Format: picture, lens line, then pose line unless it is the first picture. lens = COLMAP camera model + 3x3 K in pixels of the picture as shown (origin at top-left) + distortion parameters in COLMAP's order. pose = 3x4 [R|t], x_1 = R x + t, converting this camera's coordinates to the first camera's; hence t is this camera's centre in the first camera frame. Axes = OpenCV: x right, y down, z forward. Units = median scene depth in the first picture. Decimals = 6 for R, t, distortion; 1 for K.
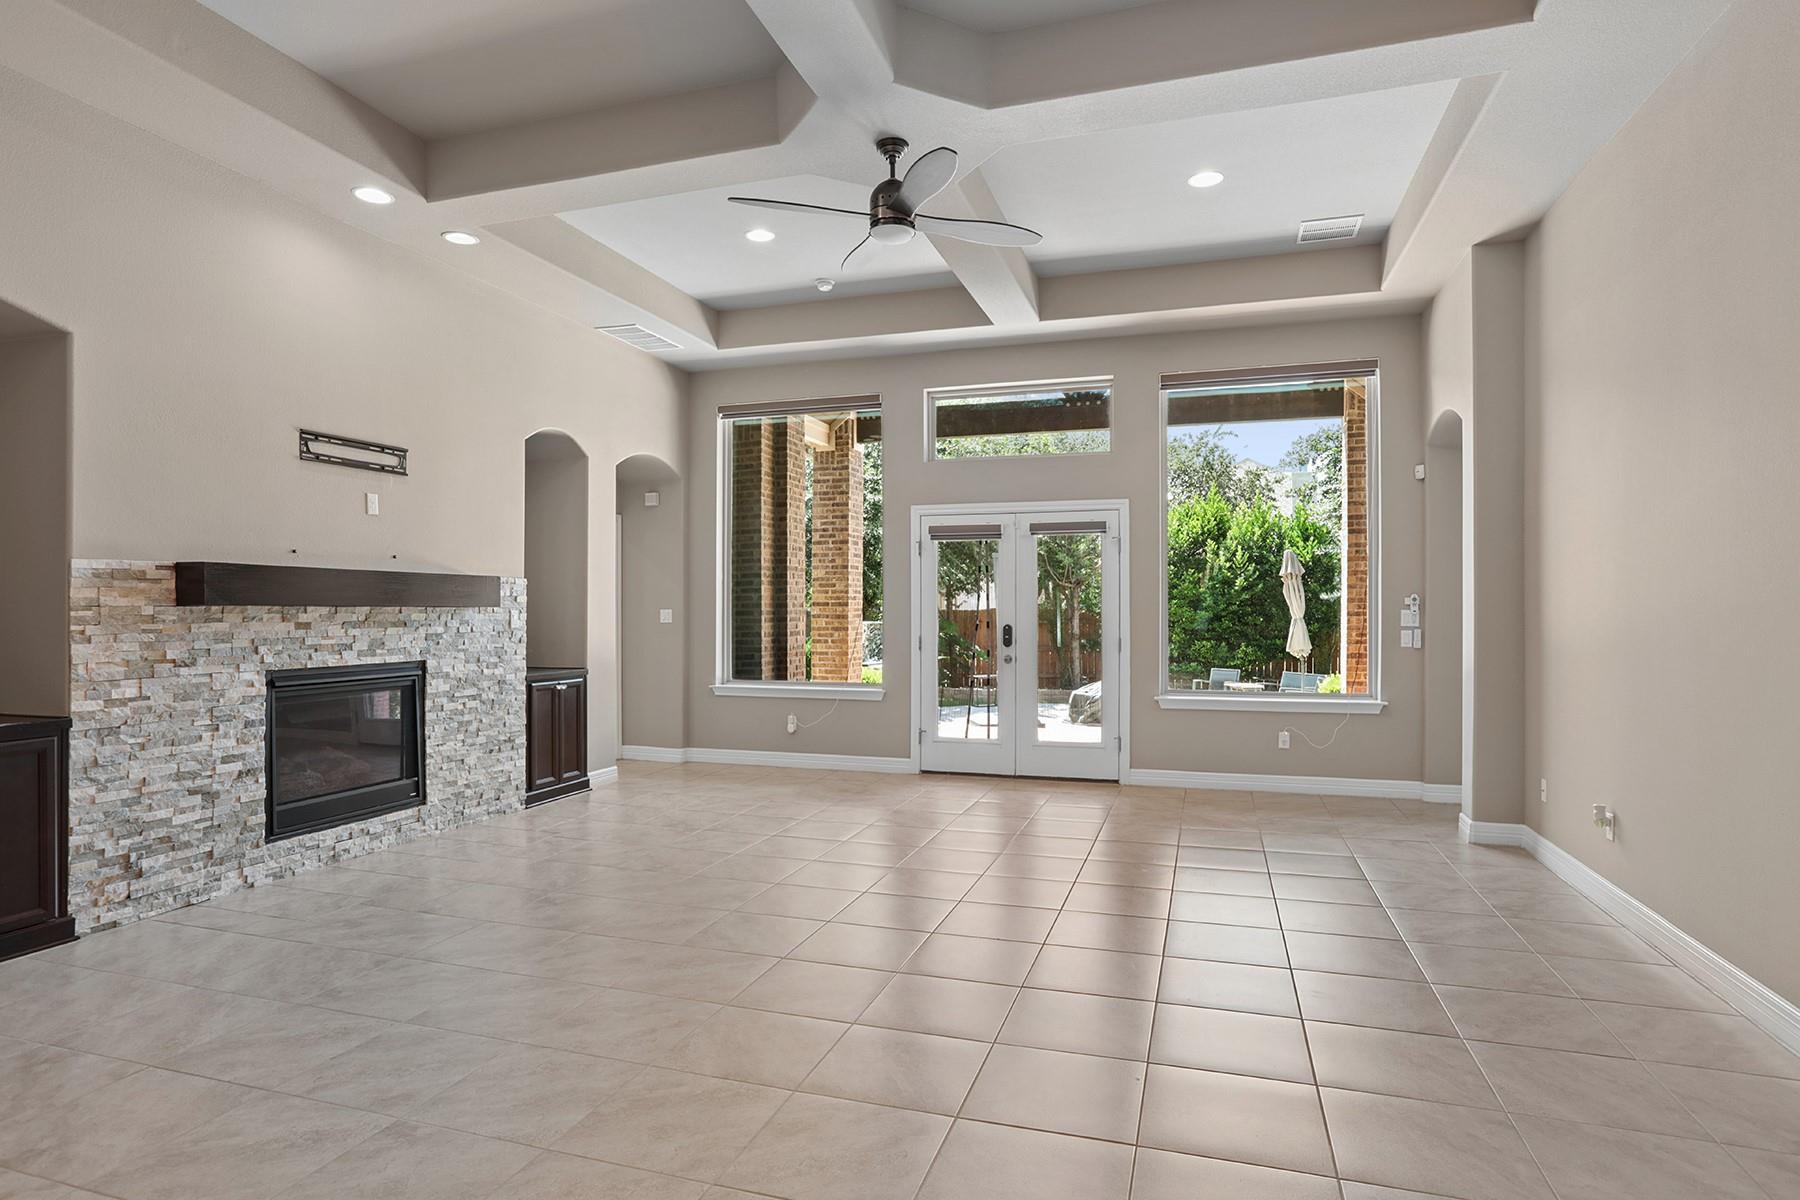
lens RADIAL K [[964.3, 0, 907.5], [0, 964.3, 603.6], [0, 0, 1]] dist [-0.019624, 0.000399]
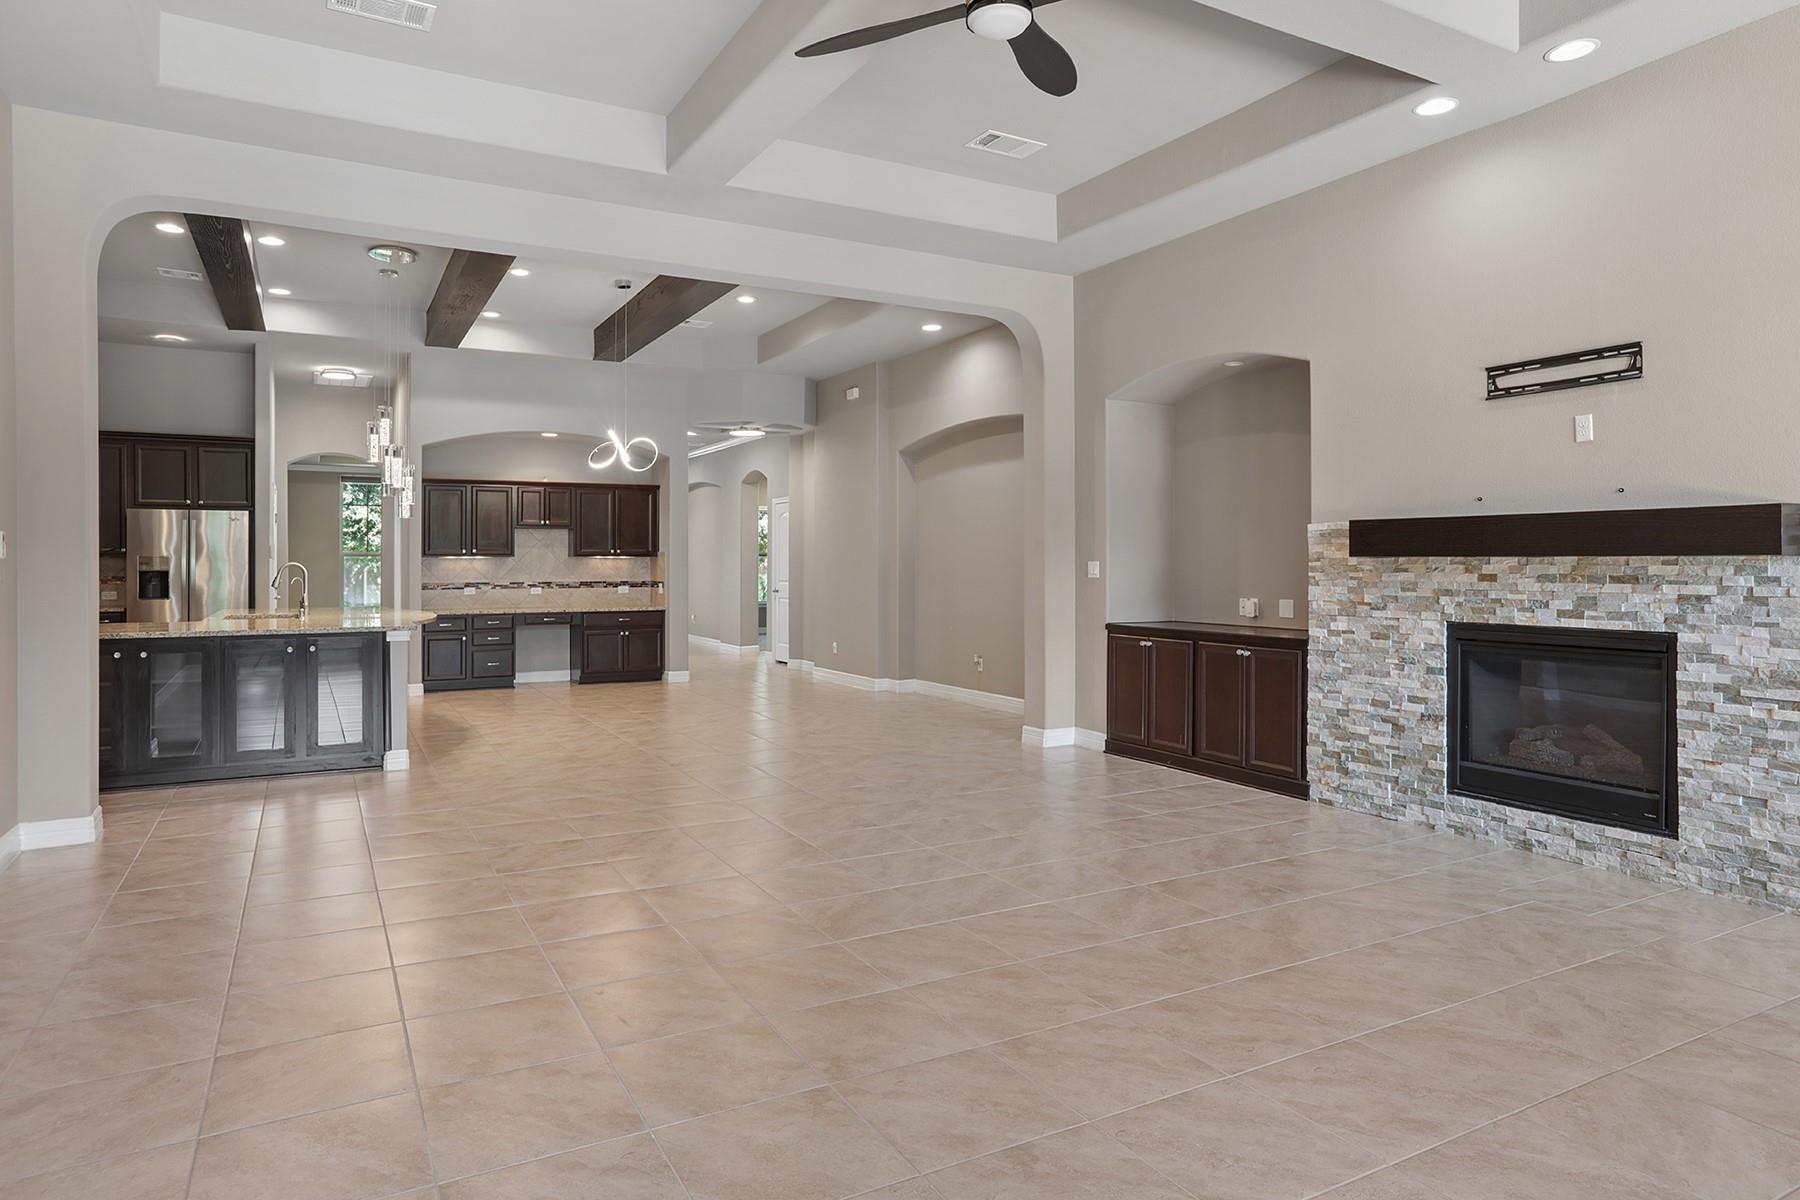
lens RADIAL K [[1079.0, 0, 894.2], [0, 1079.0, 558.3], [0, 0, 1]] dist [-0.001045, 0.001089]
pose [[-0.695099, -0.001357, -0.718913, 0.559768], [0.006329, 0.999948, -0.008007, 0.009376], [0.718886, -0.010116, -0.695054, 1.393651]]
